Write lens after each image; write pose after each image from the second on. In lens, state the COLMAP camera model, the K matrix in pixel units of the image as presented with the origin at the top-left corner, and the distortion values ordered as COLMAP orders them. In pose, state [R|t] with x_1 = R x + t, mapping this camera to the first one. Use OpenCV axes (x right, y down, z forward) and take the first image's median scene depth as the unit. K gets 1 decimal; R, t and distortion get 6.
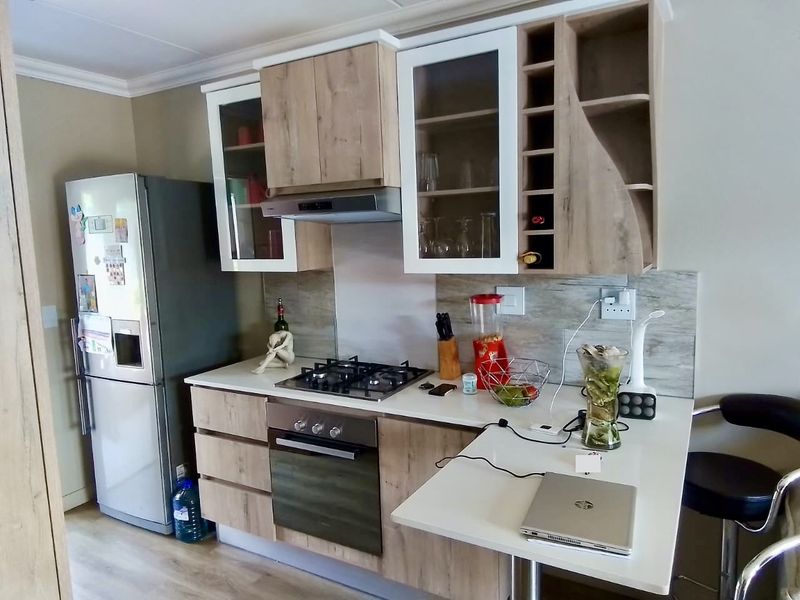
lens RADIAL K [[558.2, 0, 399.5], [0, 558.2, 305.1], [0, 0, 1]] dist [0.064076, -0.080739]
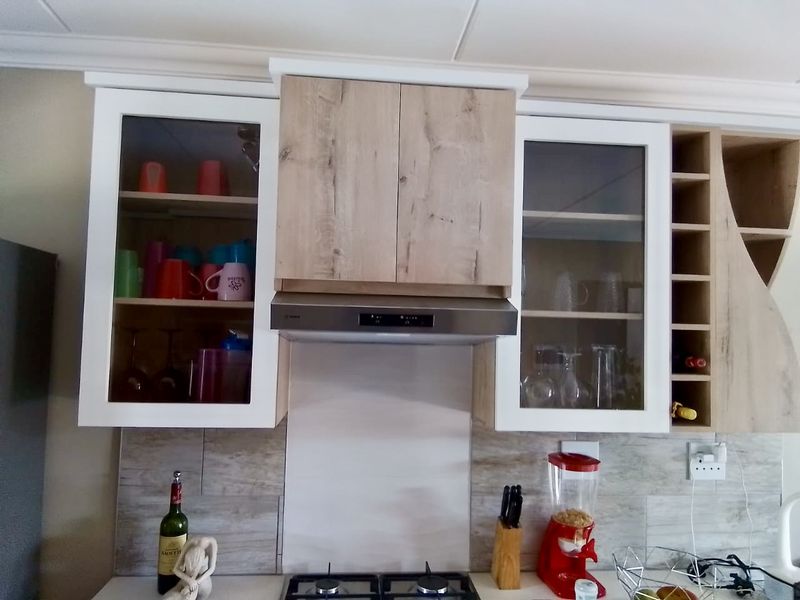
lens RADIAL K [[561.2, 0, 400.0], [0, 561.2, 300.0], [0, 0, 1]] dist [0.064350, -0.088367]
pose [[0.814182, 0.088612, 0.573808, -0.428169], [0.021759, 0.982934, -0.182666, -0.080918], [-0.580202, 0.161209, 0.798359, 0.473451]]
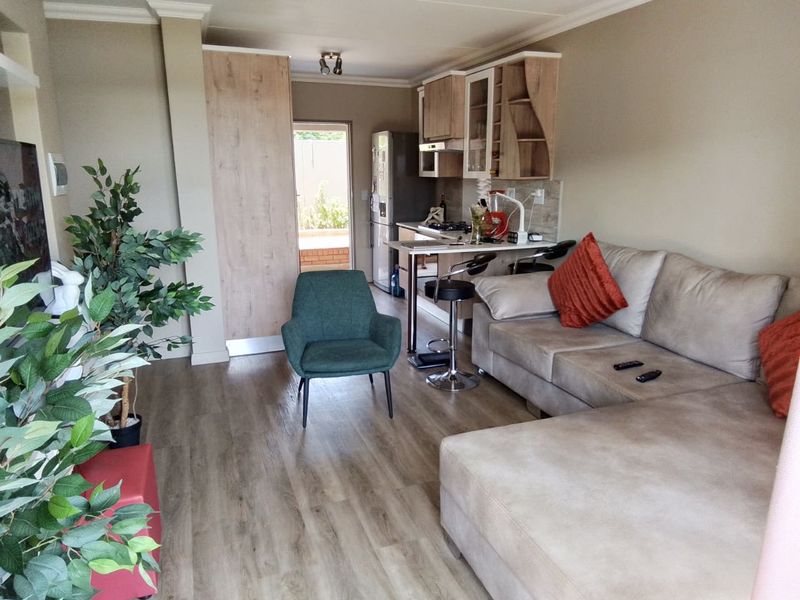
lens RADIAL K [[558.2, 0, 399.5], [0, 558.2, 305.1], [0, 0, 1]] dist [0.064076, -0.080739]
pose [[0.768612, 0.181531, -0.613419, 1.157796], [-0.104264, 0.981619, 0.159851, 0.099256], [0.631162, -0.058906, 0.773411, -0.826790]]
